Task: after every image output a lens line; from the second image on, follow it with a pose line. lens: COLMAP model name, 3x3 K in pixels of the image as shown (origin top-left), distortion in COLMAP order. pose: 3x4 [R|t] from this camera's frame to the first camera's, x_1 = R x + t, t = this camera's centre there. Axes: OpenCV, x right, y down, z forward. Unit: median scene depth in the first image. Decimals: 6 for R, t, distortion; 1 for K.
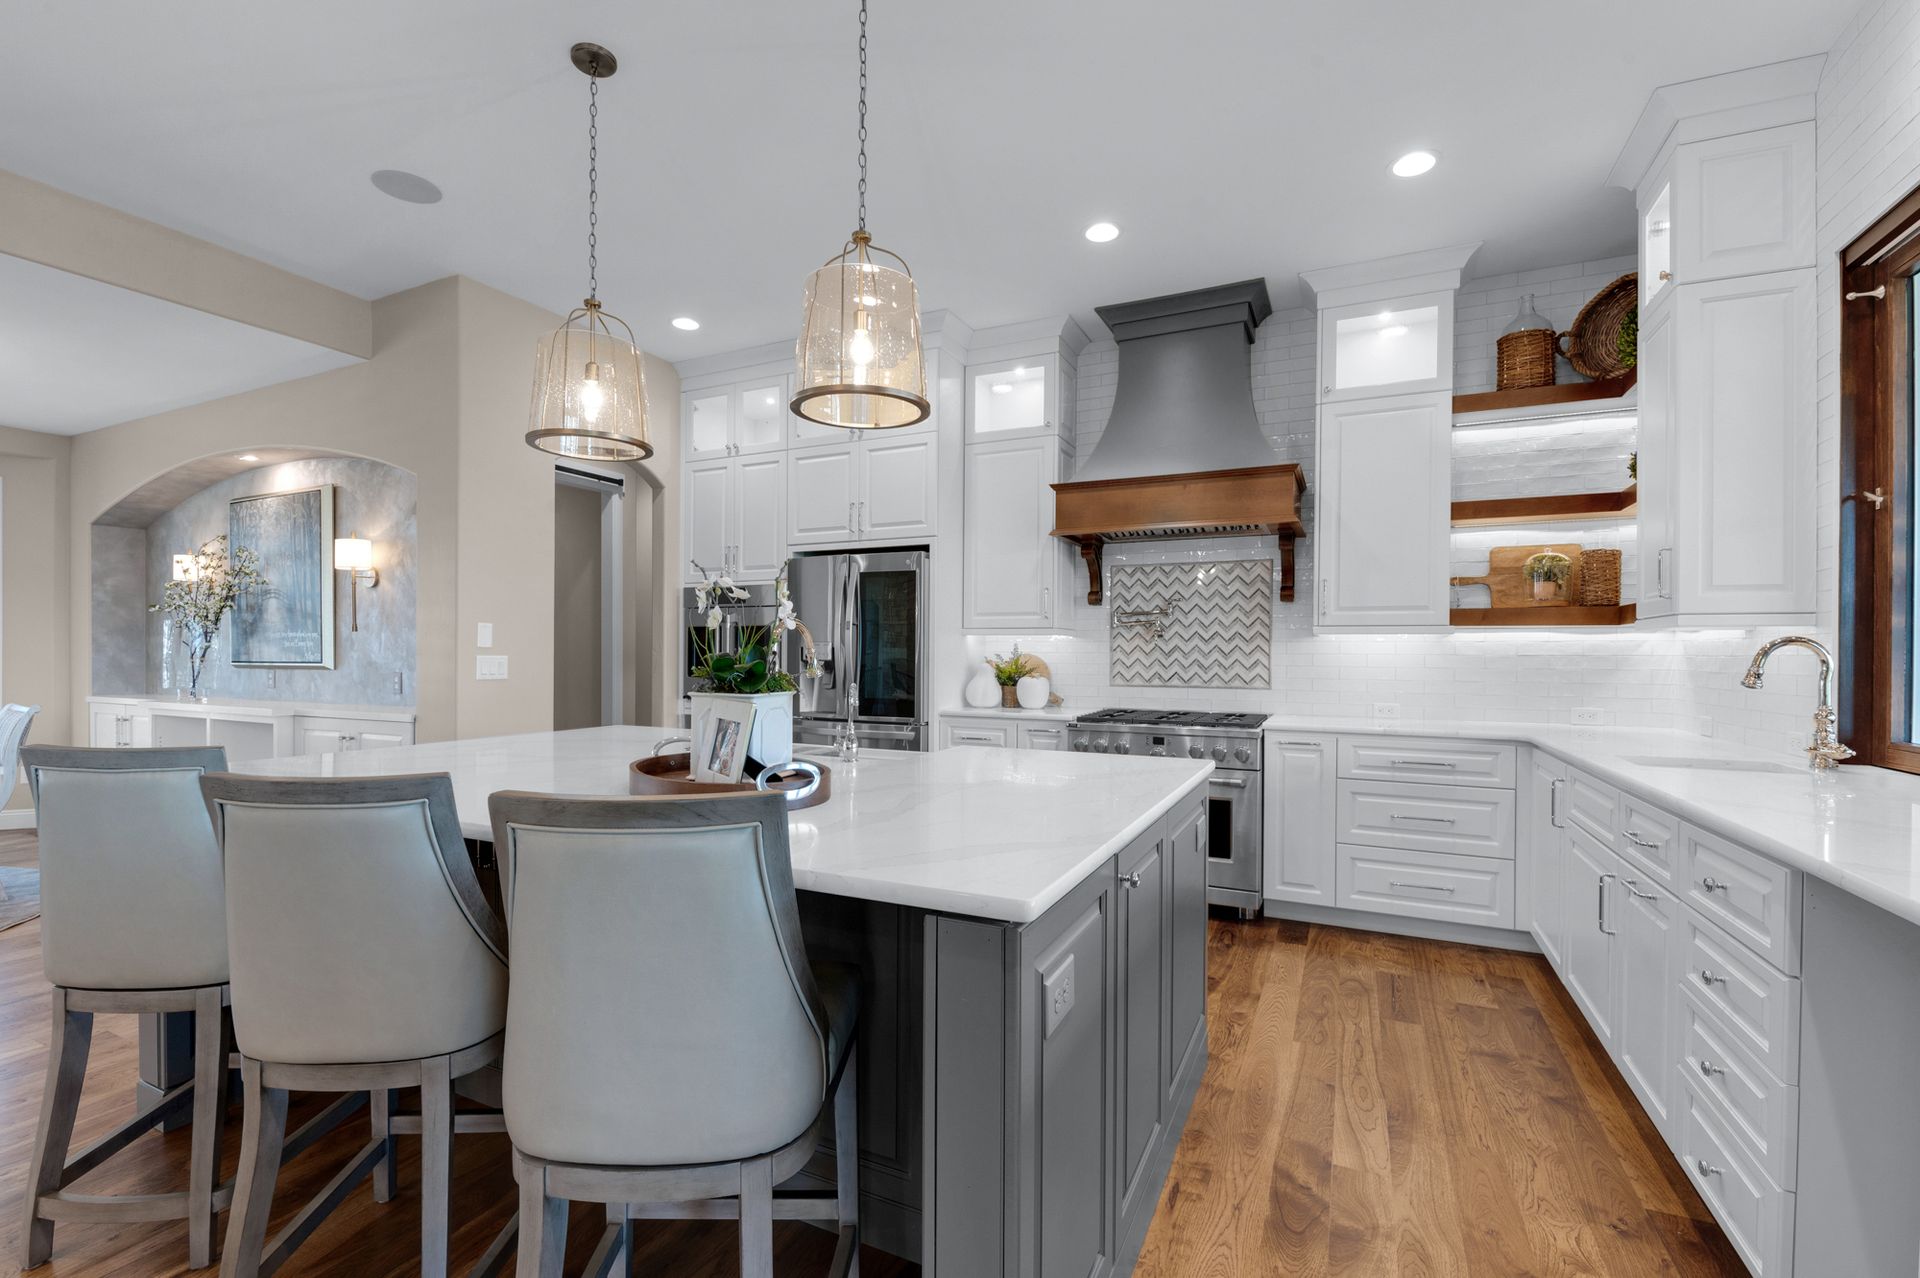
lens RADIAL K [[831.5, 0, 954.4], [0, 831.5, 653.1], [0, 0, 1]] dist [-0.008986, -0.000590]
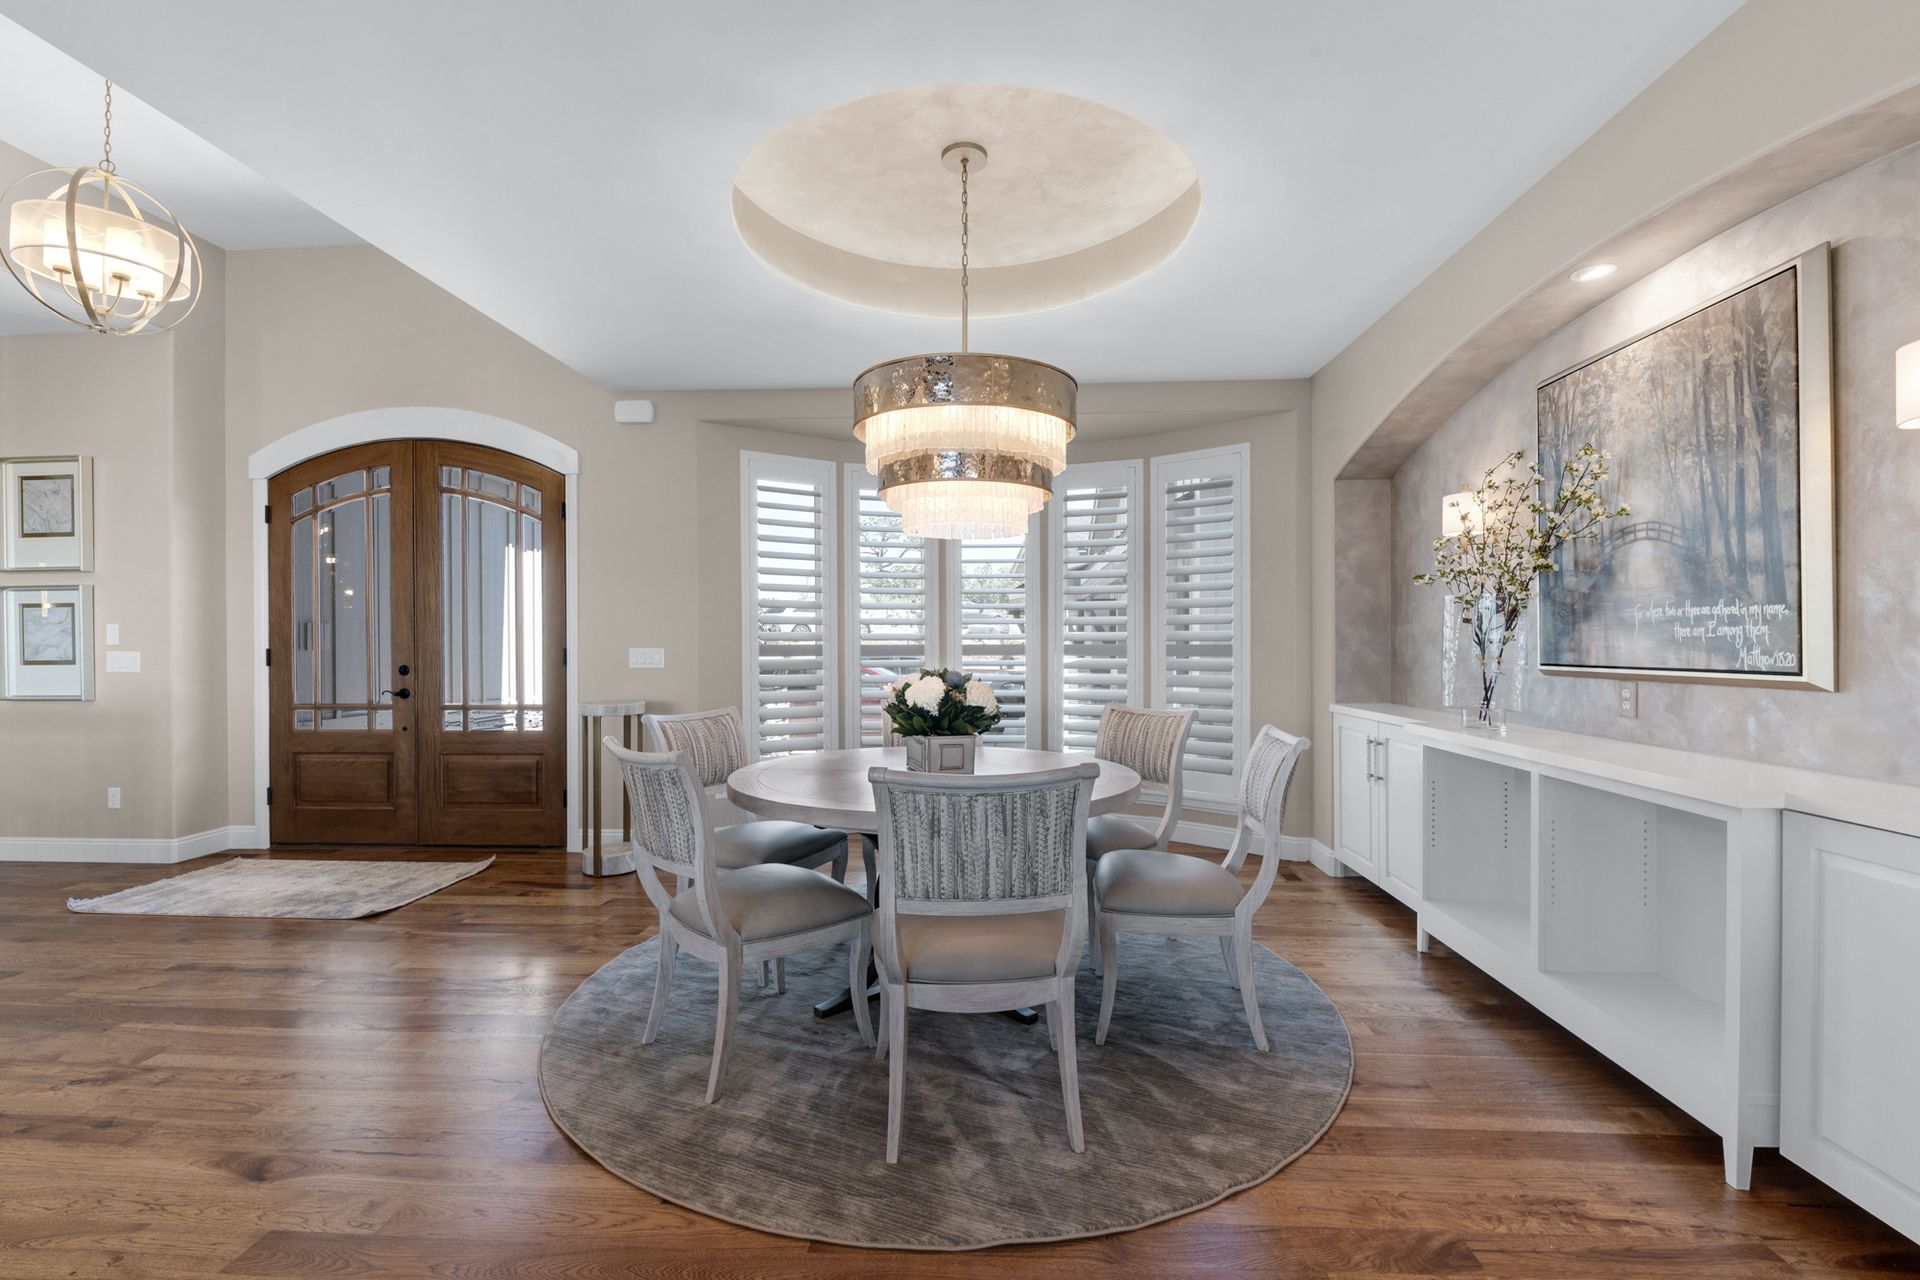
lens RADIAL K [[831.5, 0, 959.5], [0, 831.5, 641.6], [0, 0, 1]] dist [-0.008986, -0.000590]
pose [[0.380833, -0.003670, -0.924637, -0.497702], [0.000274, 0.999993, -0.003856, -0.003213], [0.924644, 0.001215, 0.380831, 0.406955]]
